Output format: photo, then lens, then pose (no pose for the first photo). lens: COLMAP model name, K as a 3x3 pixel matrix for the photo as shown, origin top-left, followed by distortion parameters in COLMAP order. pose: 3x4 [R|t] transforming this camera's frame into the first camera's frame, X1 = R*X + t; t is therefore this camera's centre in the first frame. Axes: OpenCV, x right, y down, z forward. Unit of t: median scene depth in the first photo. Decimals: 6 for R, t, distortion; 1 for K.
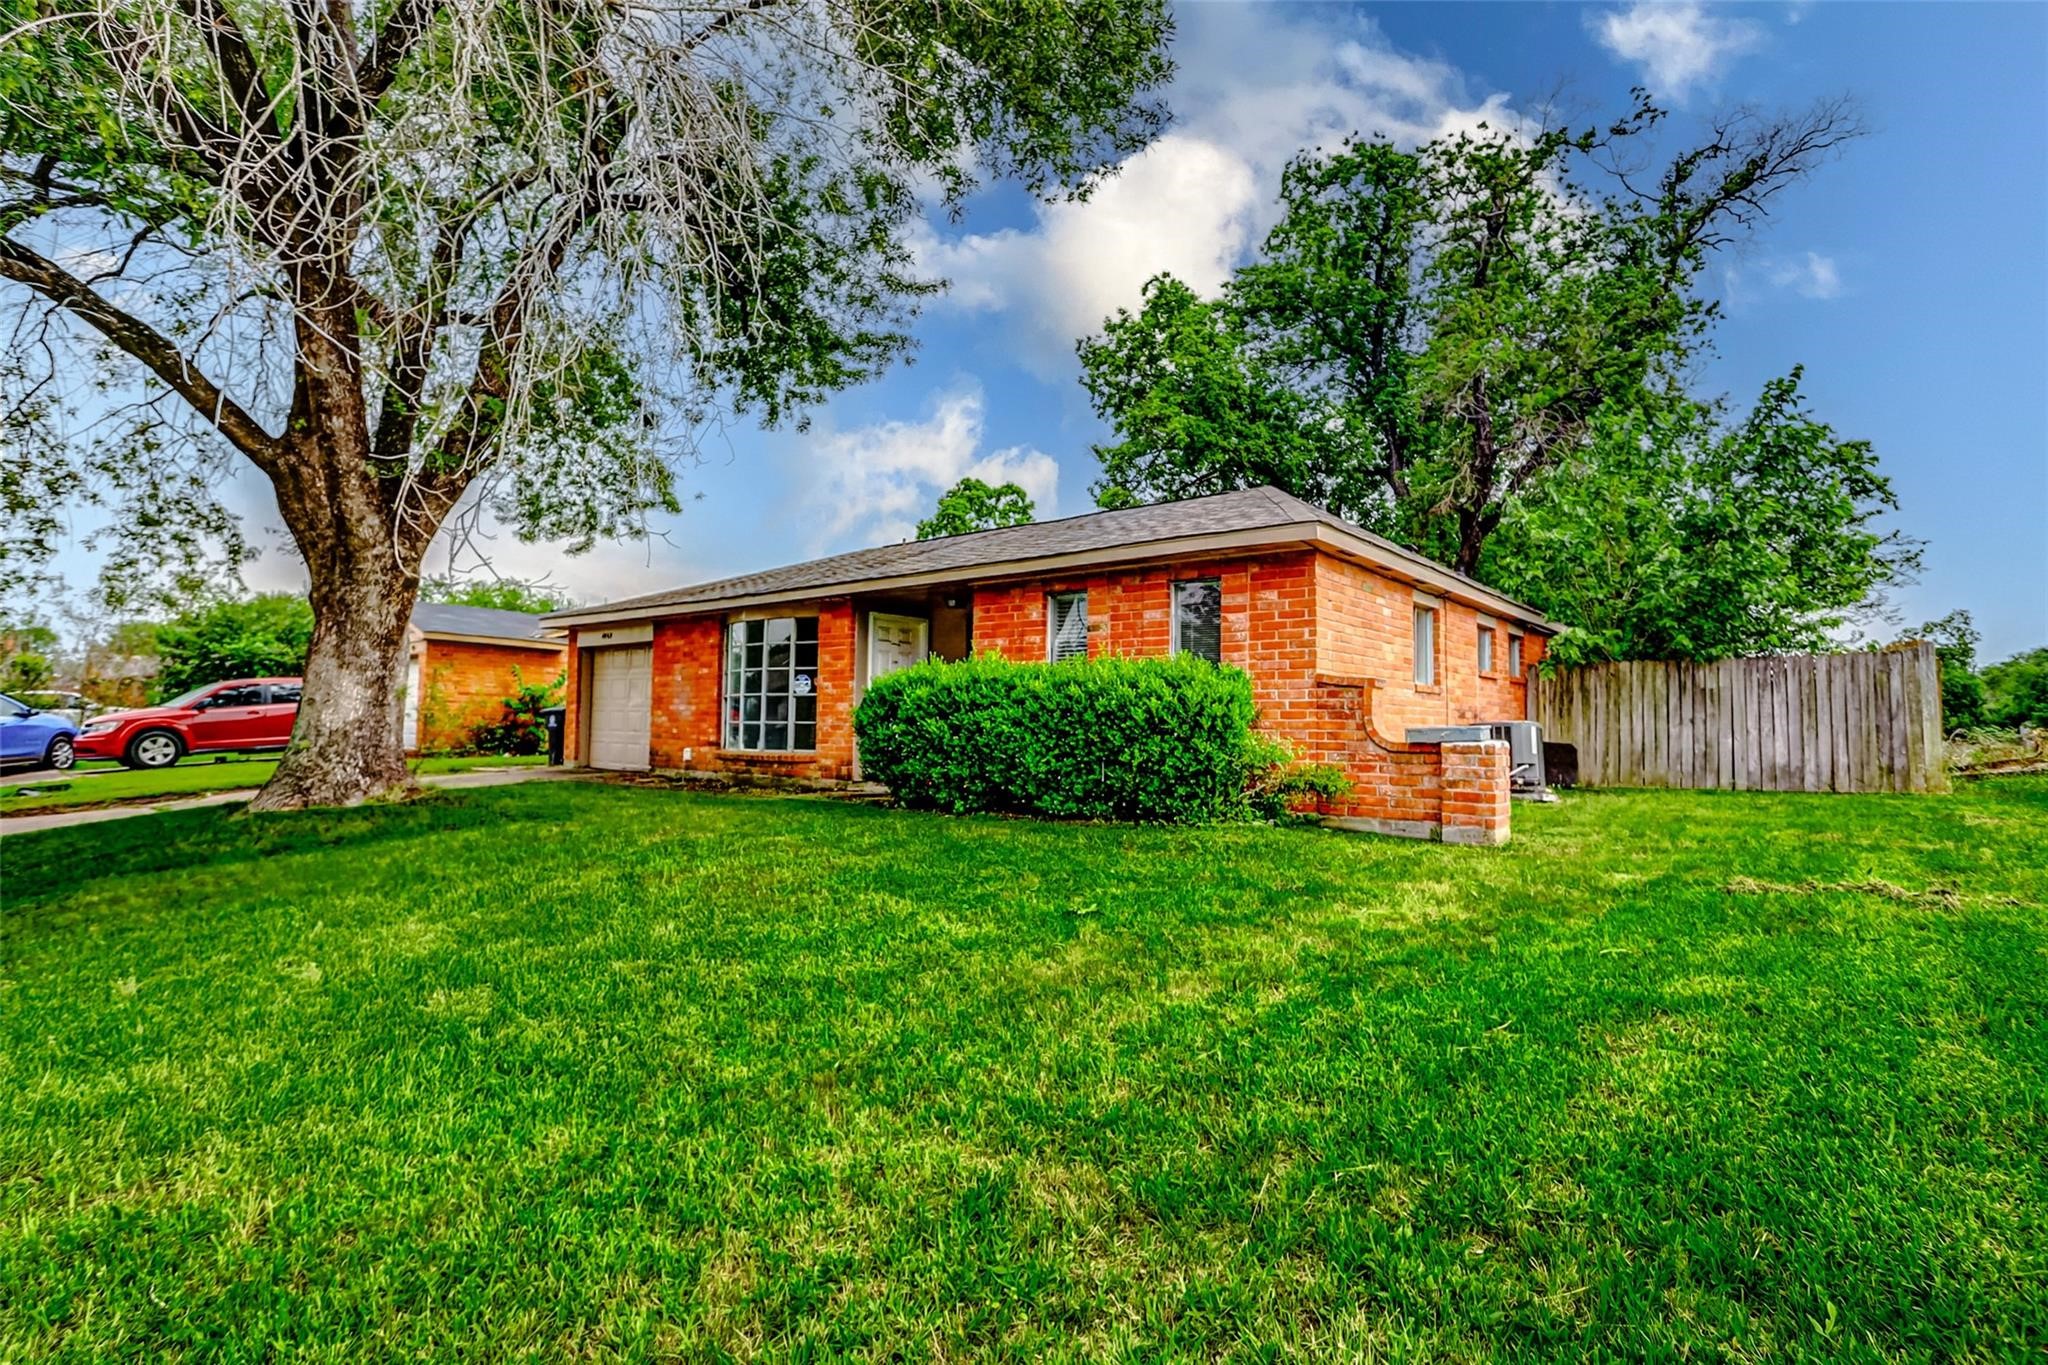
lens RADIAL K [[996.0, 0, 1014.9], [0, 996.0, 669.3], [0, 0, 1]] dist [-0.016824, 0.004881]
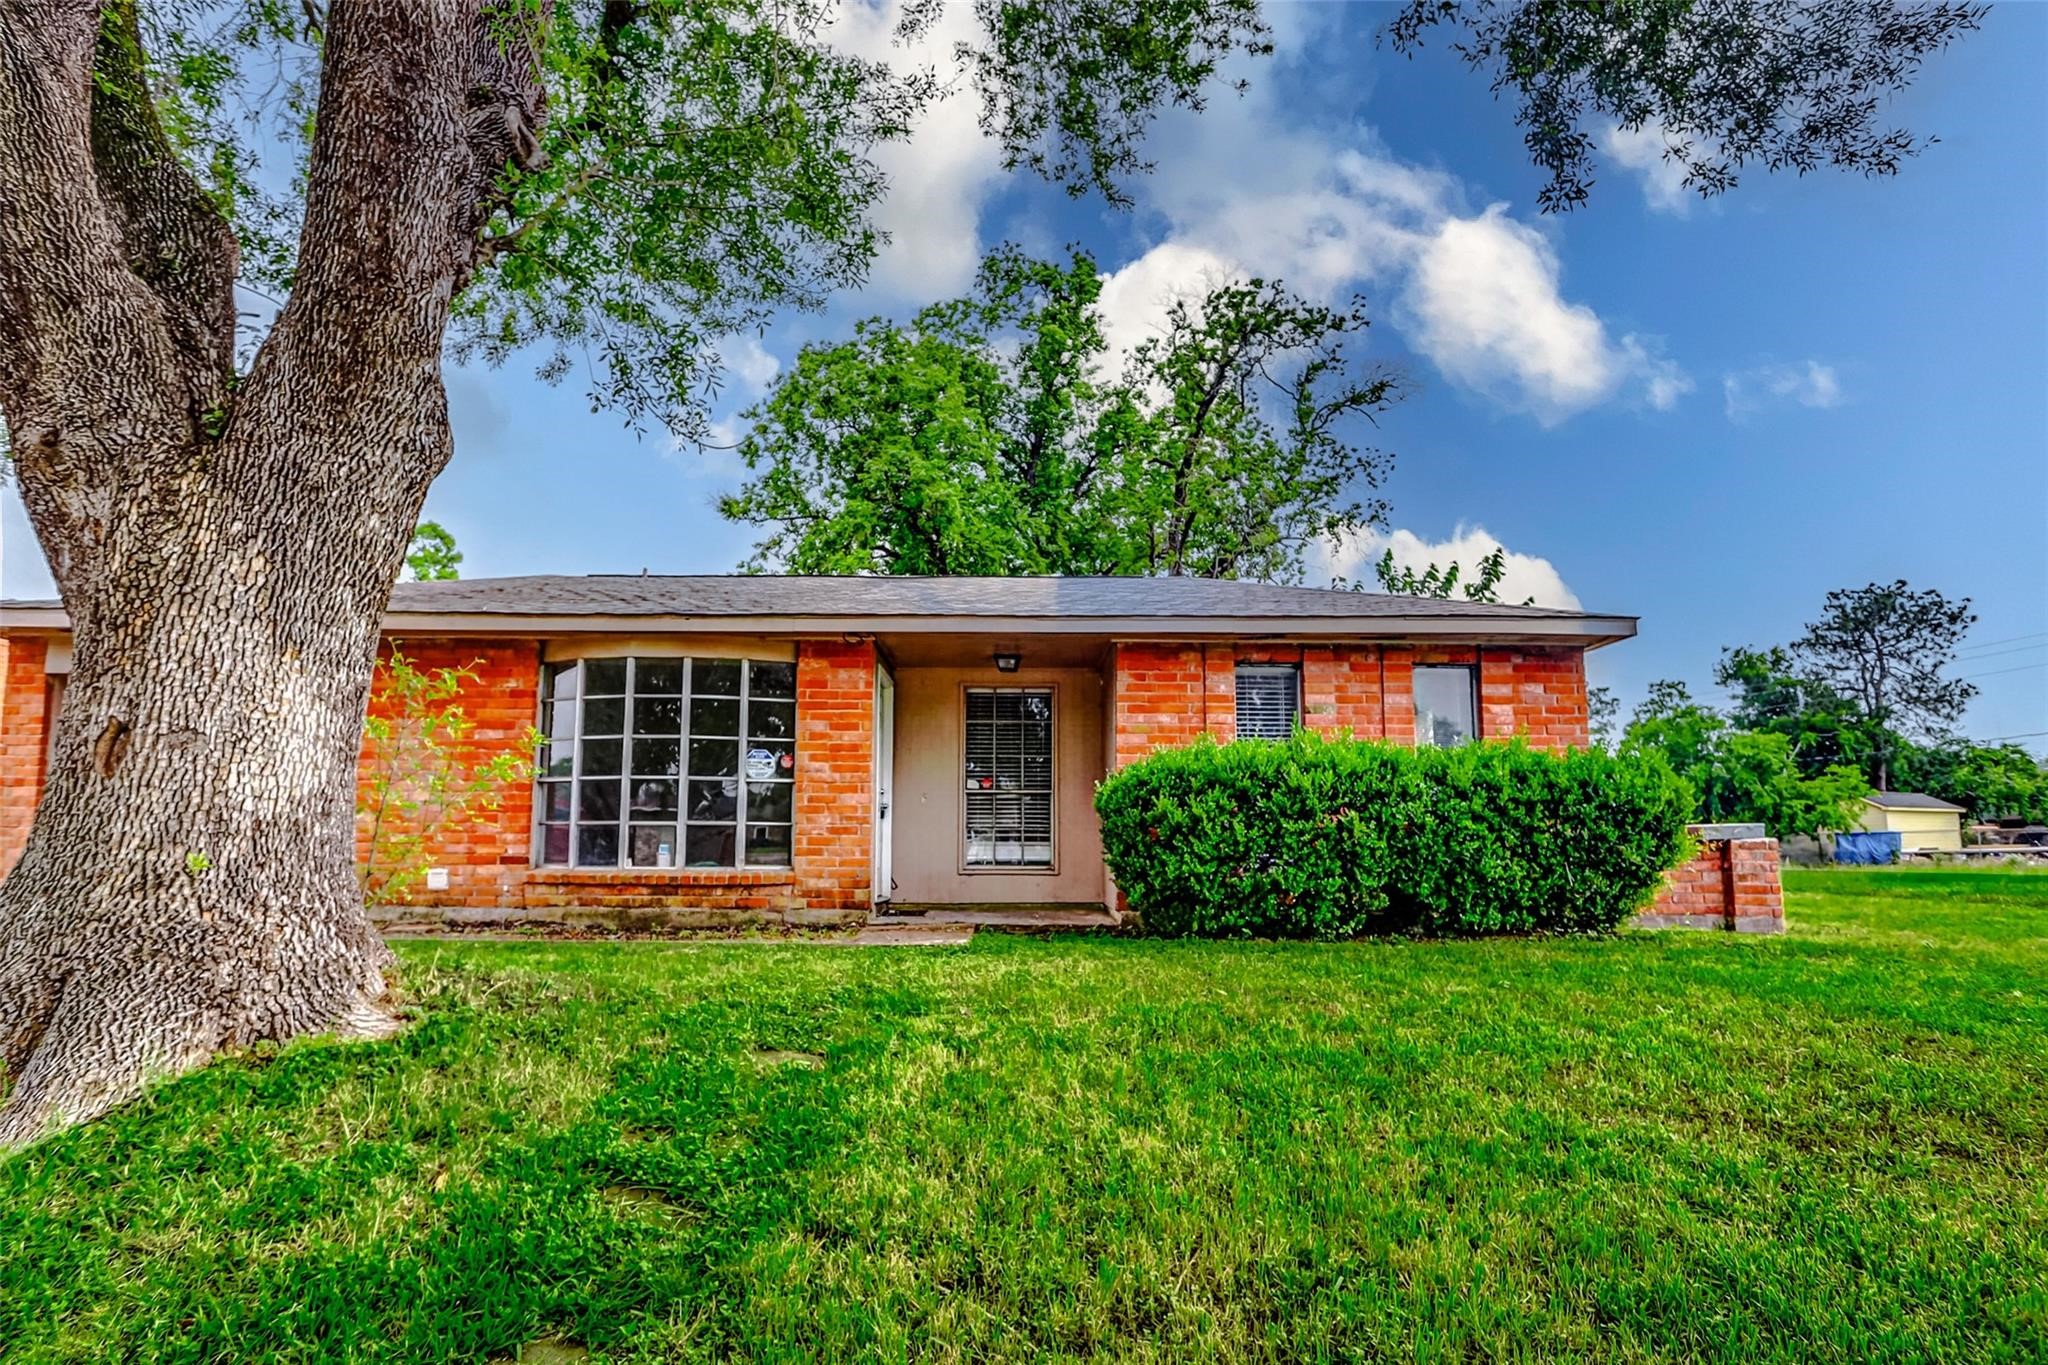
lens RADIAL K [[1022.3, 0, 928.1], [0, 1022.3, 723.7], [0, 0, 1]] dist [-0.015960, 0.000329]
pose [[0.770190, 0.071827, 0.633758, -0.556531], [-0.032849, 0.996787, -0.073050, 0.034276], [-0.636969, 0.035444, 0.770075, 0.422399]]
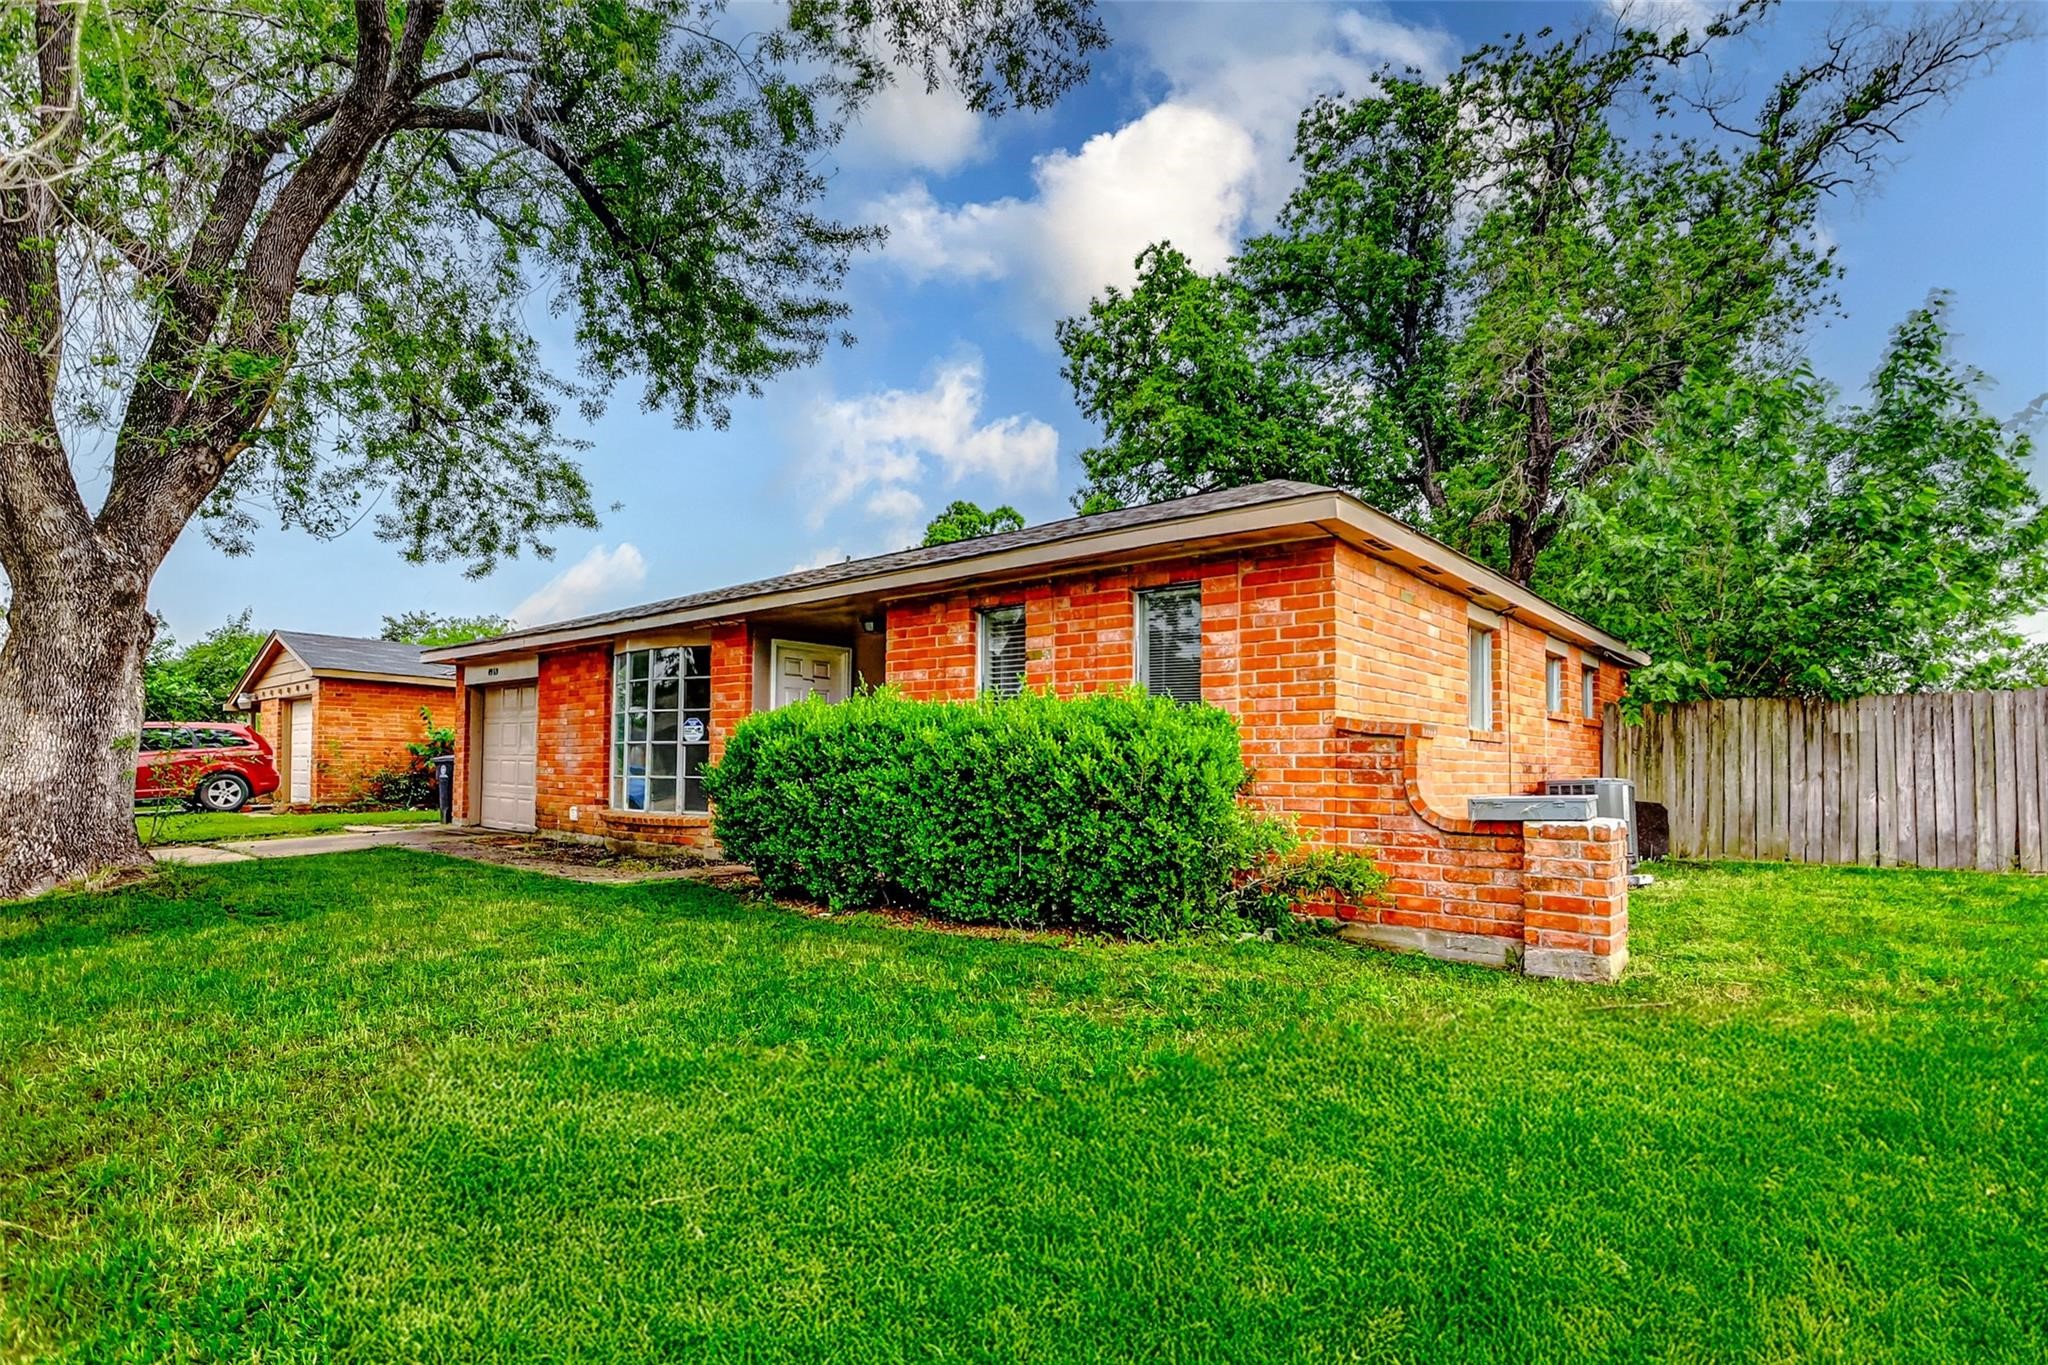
lens RADIAL K [[1003.8, 0, 1023.2], [0, 1003.8, 718.9], [0, 0, 1]] dist [-0.015495, -0.000281]
pose [[0.999923, -0.002018, -0.012281, 0.062250], [0.002140, 0.999949, 0.009884, -0.001067], [0.012260, -0.009909, 0.999876, 0.197435]]
